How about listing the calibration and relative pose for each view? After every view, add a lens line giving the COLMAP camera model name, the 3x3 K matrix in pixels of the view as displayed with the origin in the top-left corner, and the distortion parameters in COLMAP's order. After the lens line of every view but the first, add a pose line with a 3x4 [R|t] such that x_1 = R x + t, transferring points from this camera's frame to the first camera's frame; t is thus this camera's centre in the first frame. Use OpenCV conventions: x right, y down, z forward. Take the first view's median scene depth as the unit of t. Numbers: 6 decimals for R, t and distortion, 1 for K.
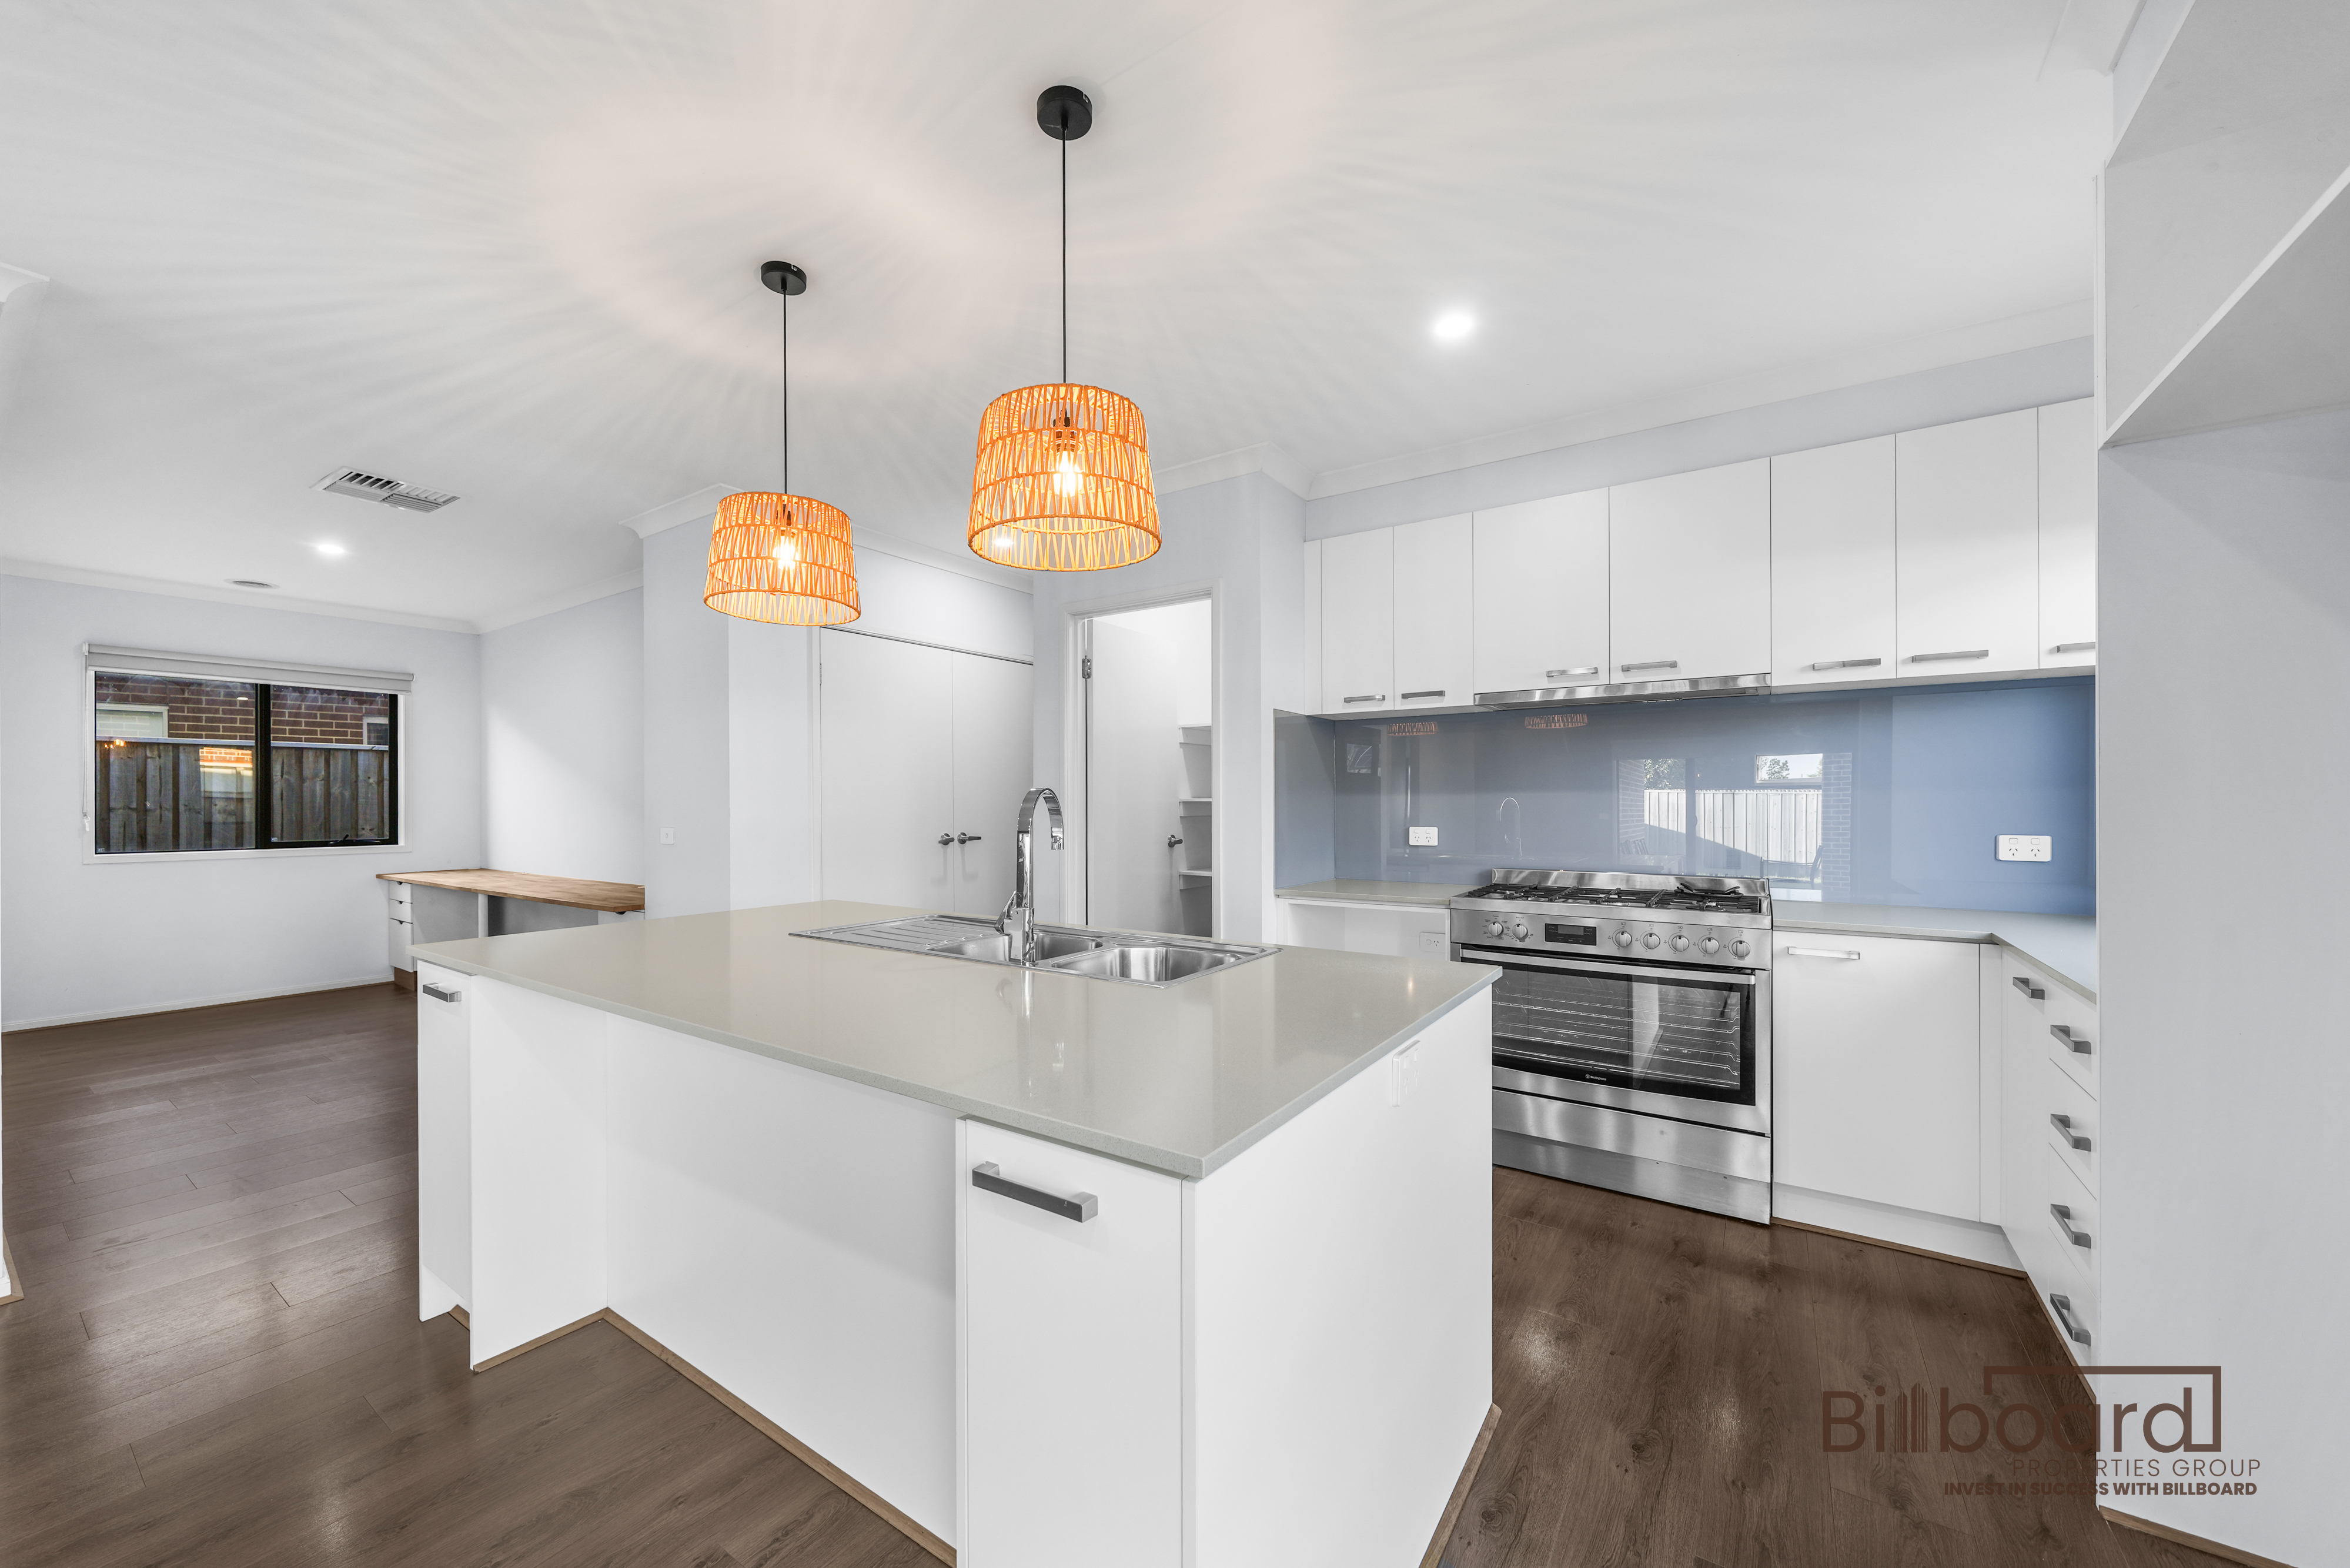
lens RADIAL K [[882.3, 0, 1166.4], [0, 882.3, 793.7], [0, 0, 1]] dist [-0.005892, 0.000074]
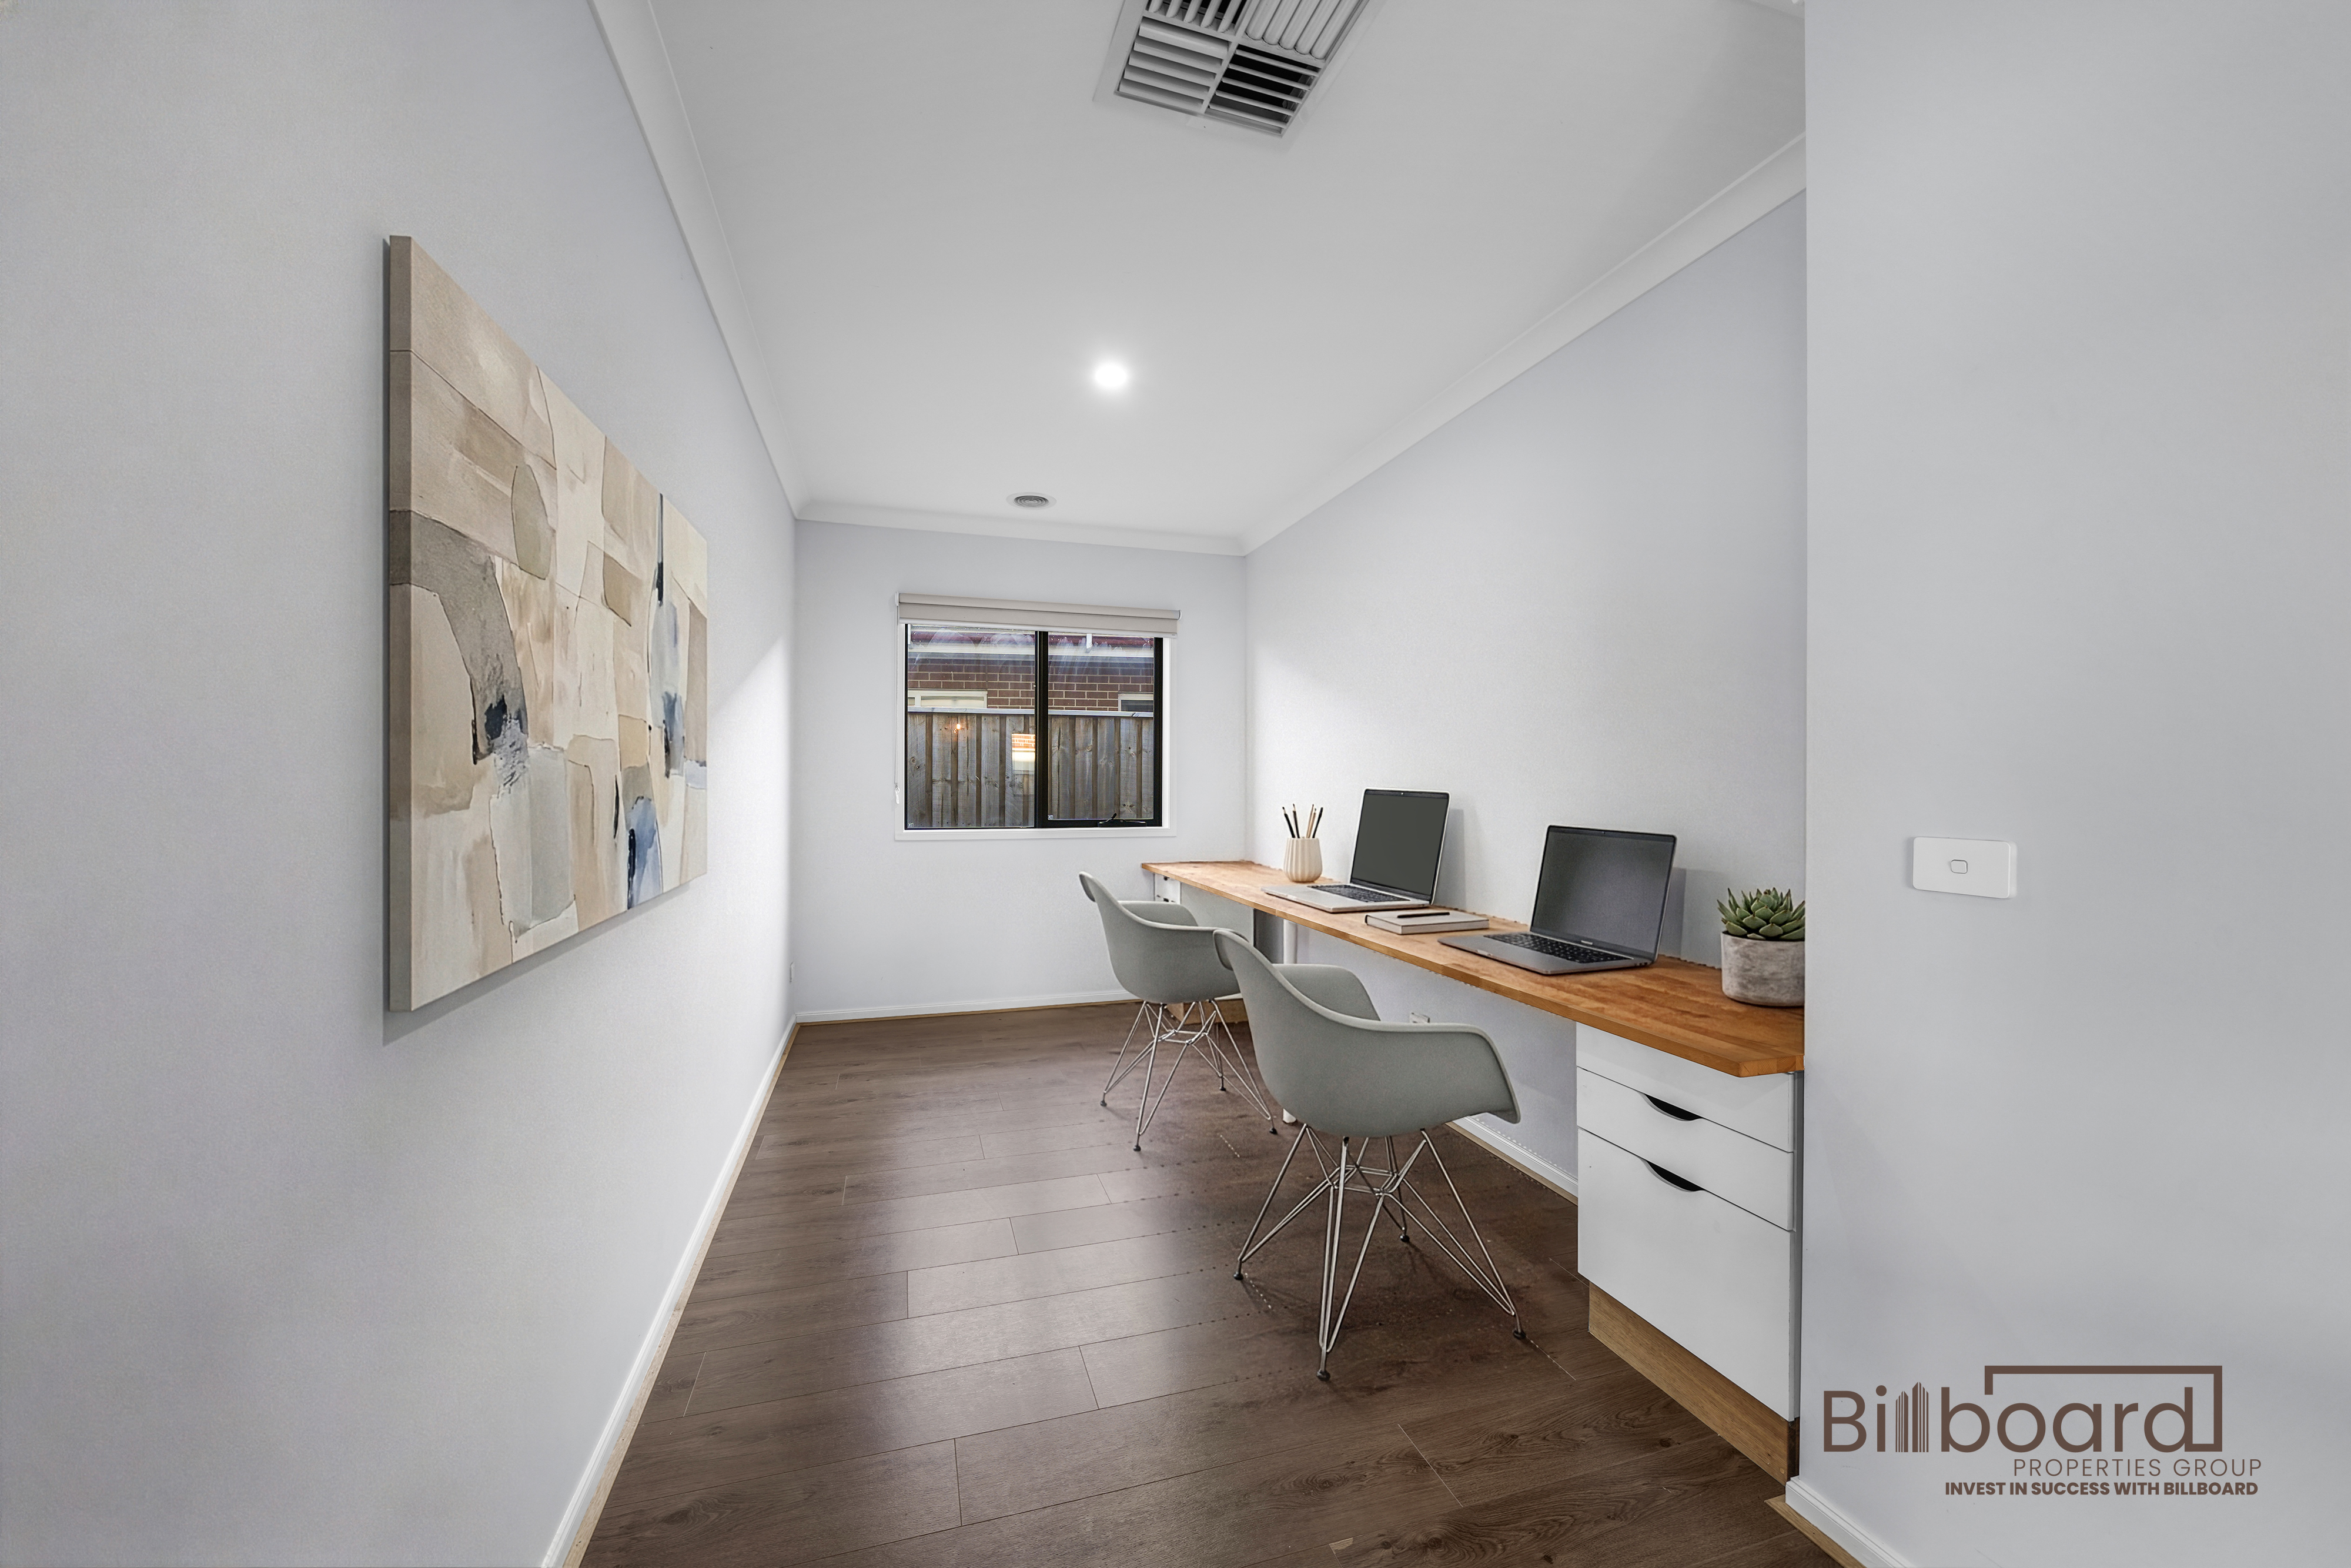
lens RADIAL K [[882.7, 0, 1177.6], [0, 882.7, 789.1], [0, 0, 1]] dist [-0.005892, 0.000074]
pose [[0.793833, 0.008152, -0.608081, -0.365779], [-0.006263, 0.999967, 0.005229, 0.018772], [0.608103, -0.000343, 0.793858, 0.361141]]
